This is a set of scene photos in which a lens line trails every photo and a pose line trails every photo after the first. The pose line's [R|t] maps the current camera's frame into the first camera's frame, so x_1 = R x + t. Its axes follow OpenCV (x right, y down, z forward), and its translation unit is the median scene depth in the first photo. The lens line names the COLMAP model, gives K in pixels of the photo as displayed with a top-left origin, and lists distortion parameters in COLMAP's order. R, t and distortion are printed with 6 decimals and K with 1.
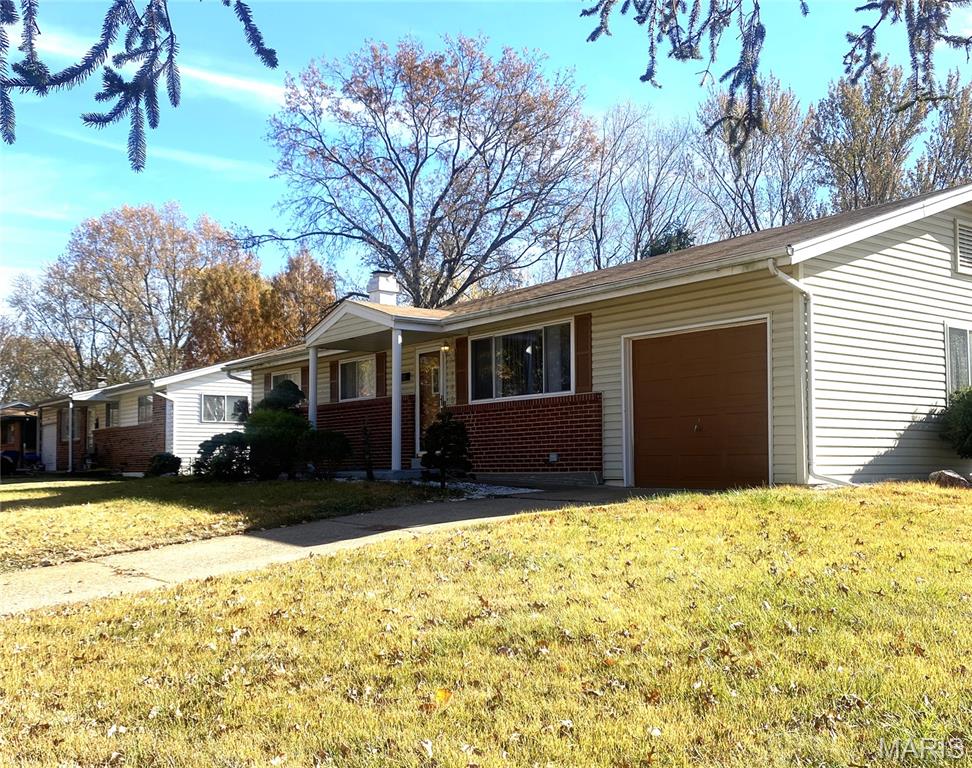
lens RADIAL K [[988.6, 0, 465.2], [0, 988.6, 384.5], [0, 0, 1]] dist [0.038965, -0.025219]
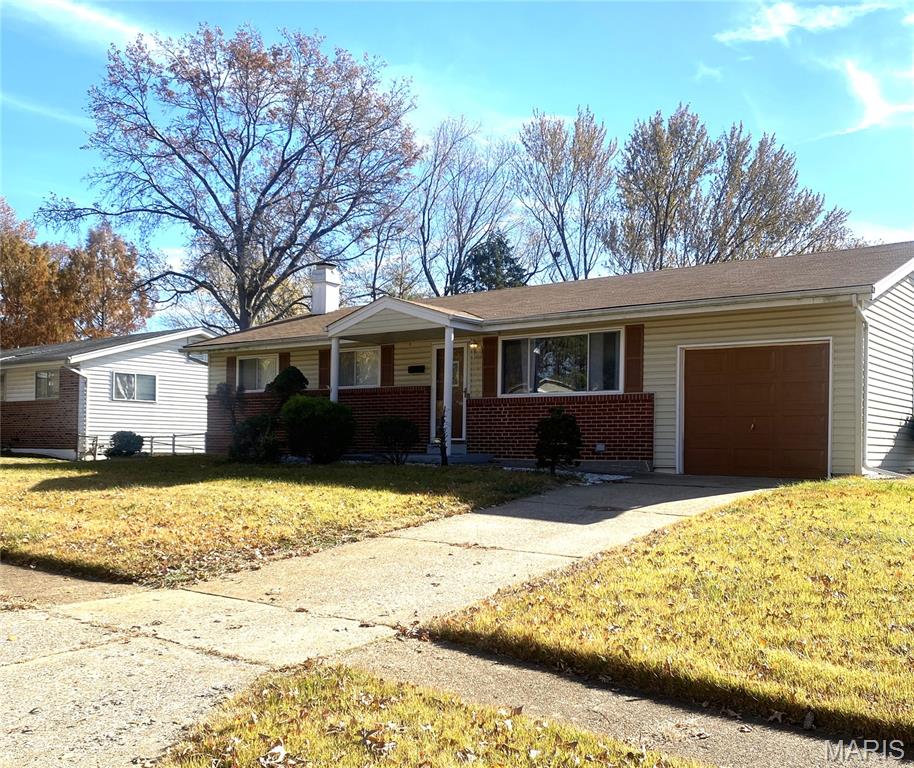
lens RADIAL K [[935.3, 0, 458.4], [0, 935.3, 396.3], [0, 0, 1]] dist [0.013255, -0.005912]
pose [[0.963161, 0.033375, 0.266847, -0.295111], [-0.041128, 0.998877, 0.023517, -0.003640], [-0.265762, -0.033625, 0.963452, -0.003178]]
